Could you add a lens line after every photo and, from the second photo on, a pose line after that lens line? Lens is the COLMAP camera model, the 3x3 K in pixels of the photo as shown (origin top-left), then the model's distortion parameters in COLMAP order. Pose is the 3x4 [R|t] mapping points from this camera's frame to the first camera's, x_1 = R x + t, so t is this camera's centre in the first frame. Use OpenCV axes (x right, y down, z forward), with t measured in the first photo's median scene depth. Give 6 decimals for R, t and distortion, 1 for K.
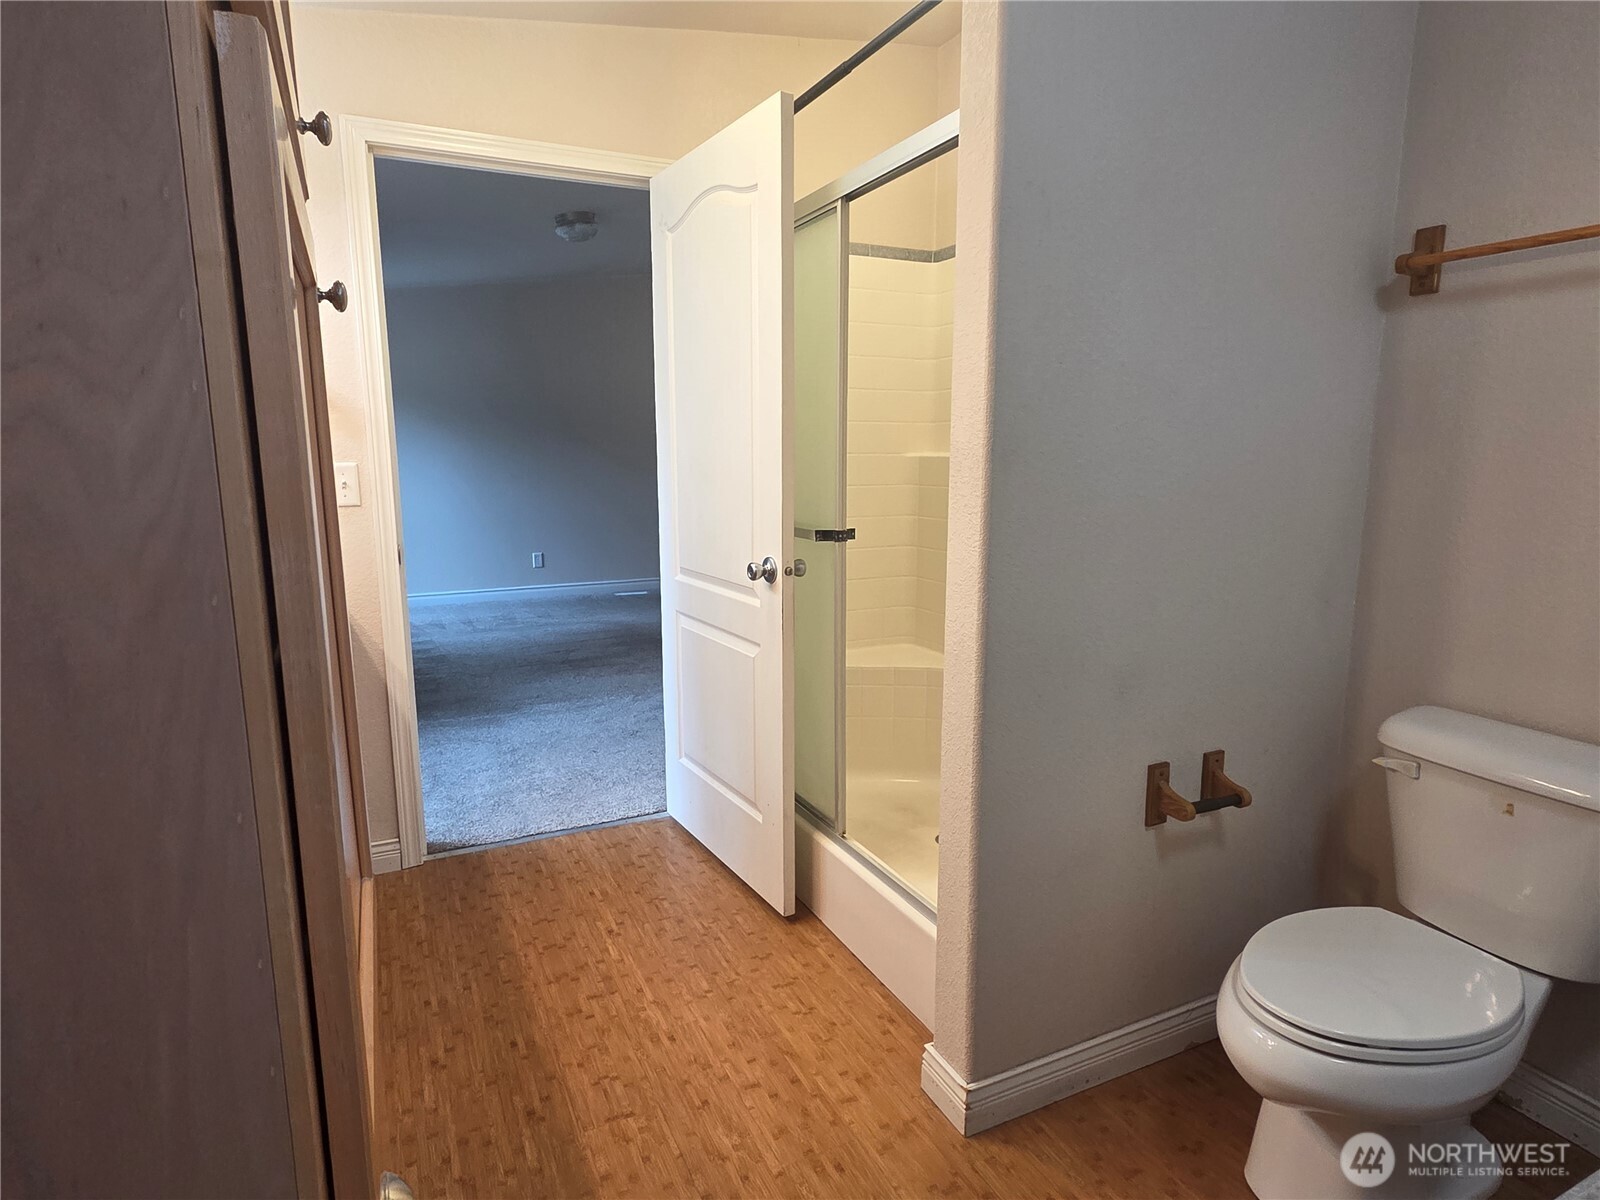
lens RADIAL K [[904.5, 0, 800.0], [0, 904.5, 600.0], [0, 0, 1]] dist [0.003661, 0.000609]
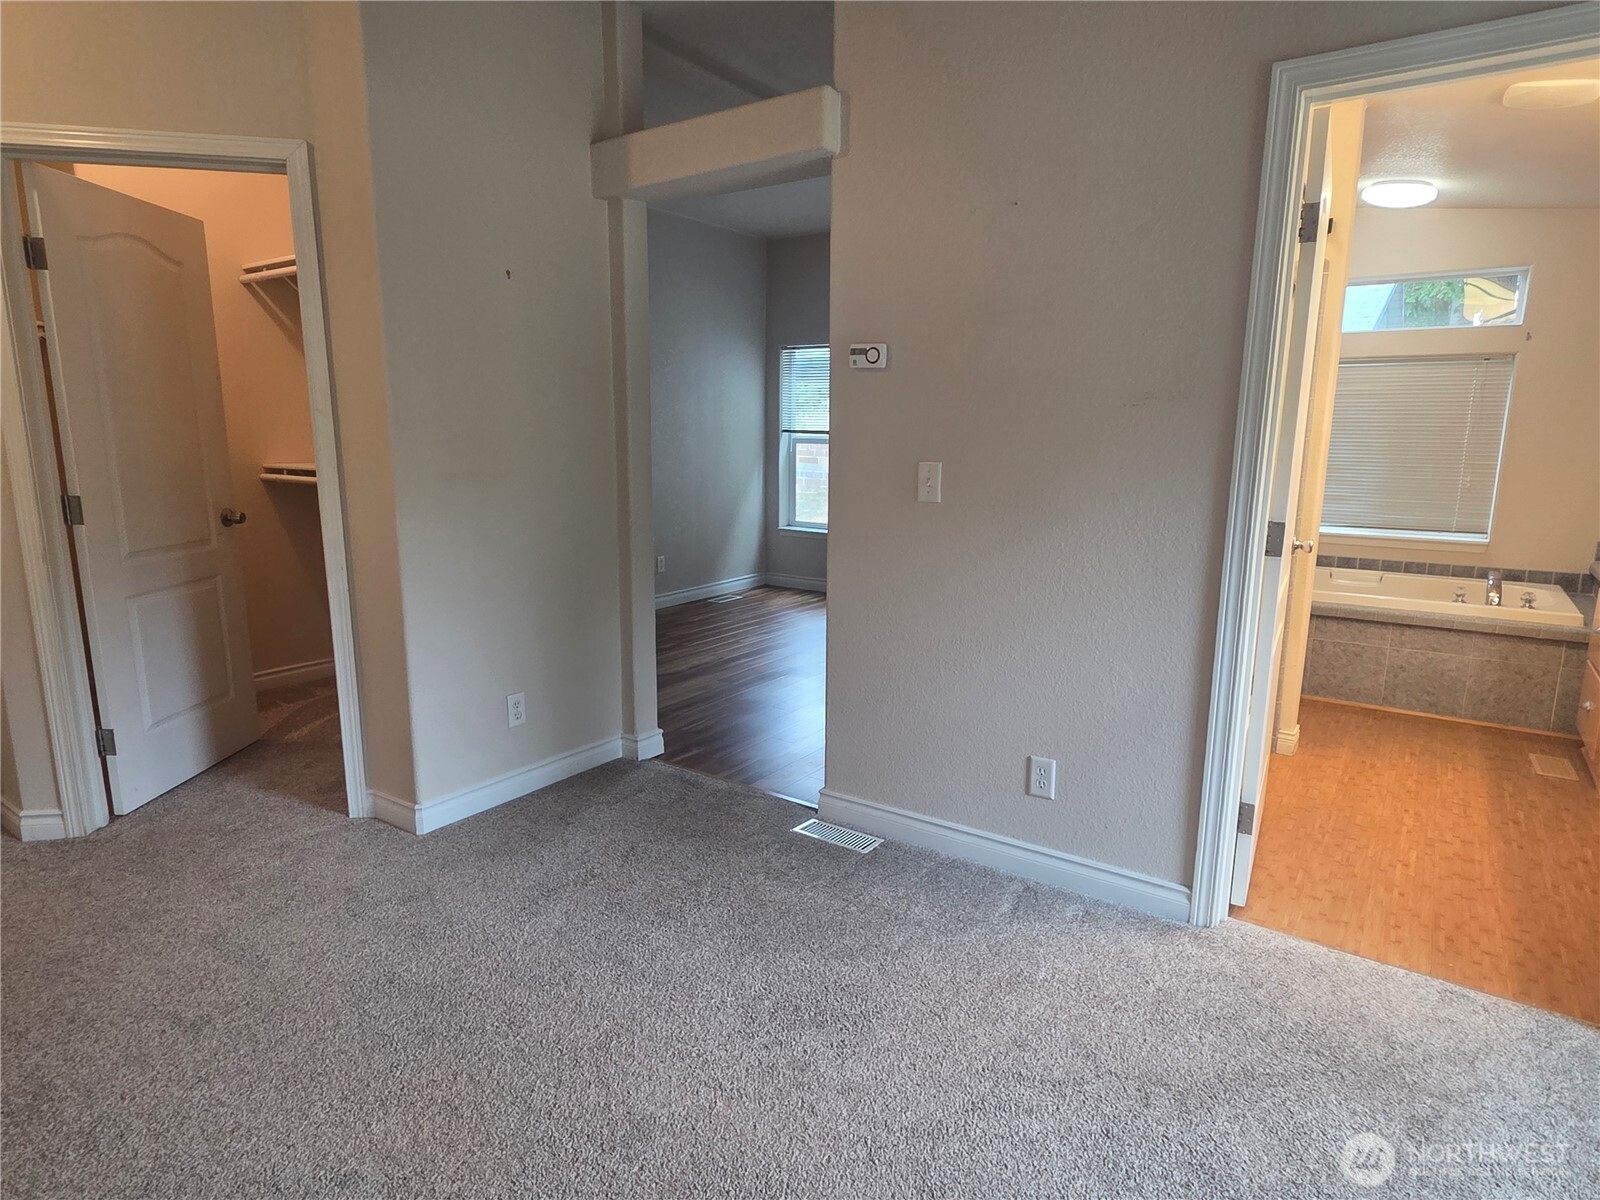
lens RADIAL K [[904.5, 0, 800.0], [0, 904.5, 600.0], [0, 0, 1]] dist [0.003661, 0.000609]
pose [[-0.489763, -0.158795, 0.857273, -0.901620], [0.144436, 0.954909, 0.259398, -0.439483], [-0.859808, 0.250865, -0.444743, 2.448007]]
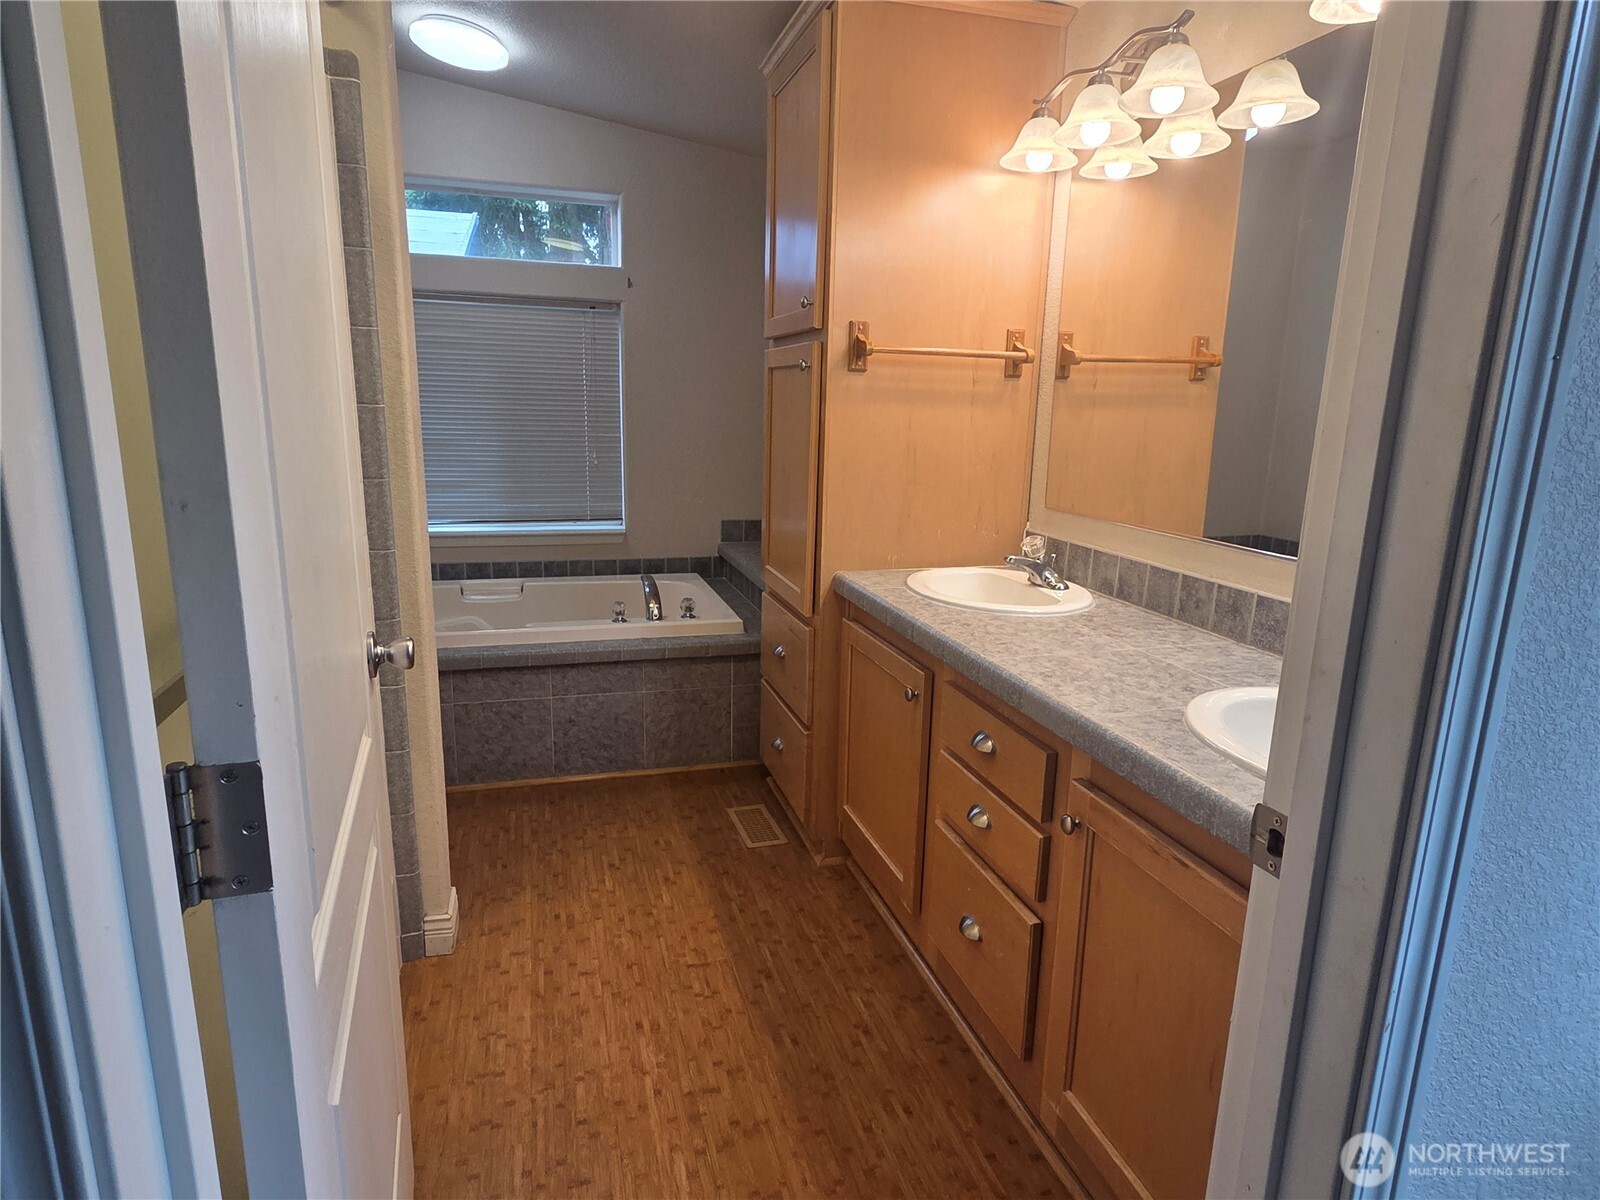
lens RADIAL K [[904.5, 0, 800.0], [0, 904.5, 600.0], [0, 0, 1]] dist [0.003661, 0.000609]
pose [[-0.986288, -0.049247, 0.157513, -0.427120], [0.012947, 0.928407, 0.371338, -0.300370], [-0.164524, 0.368286, -0.915040, 1.623323]]
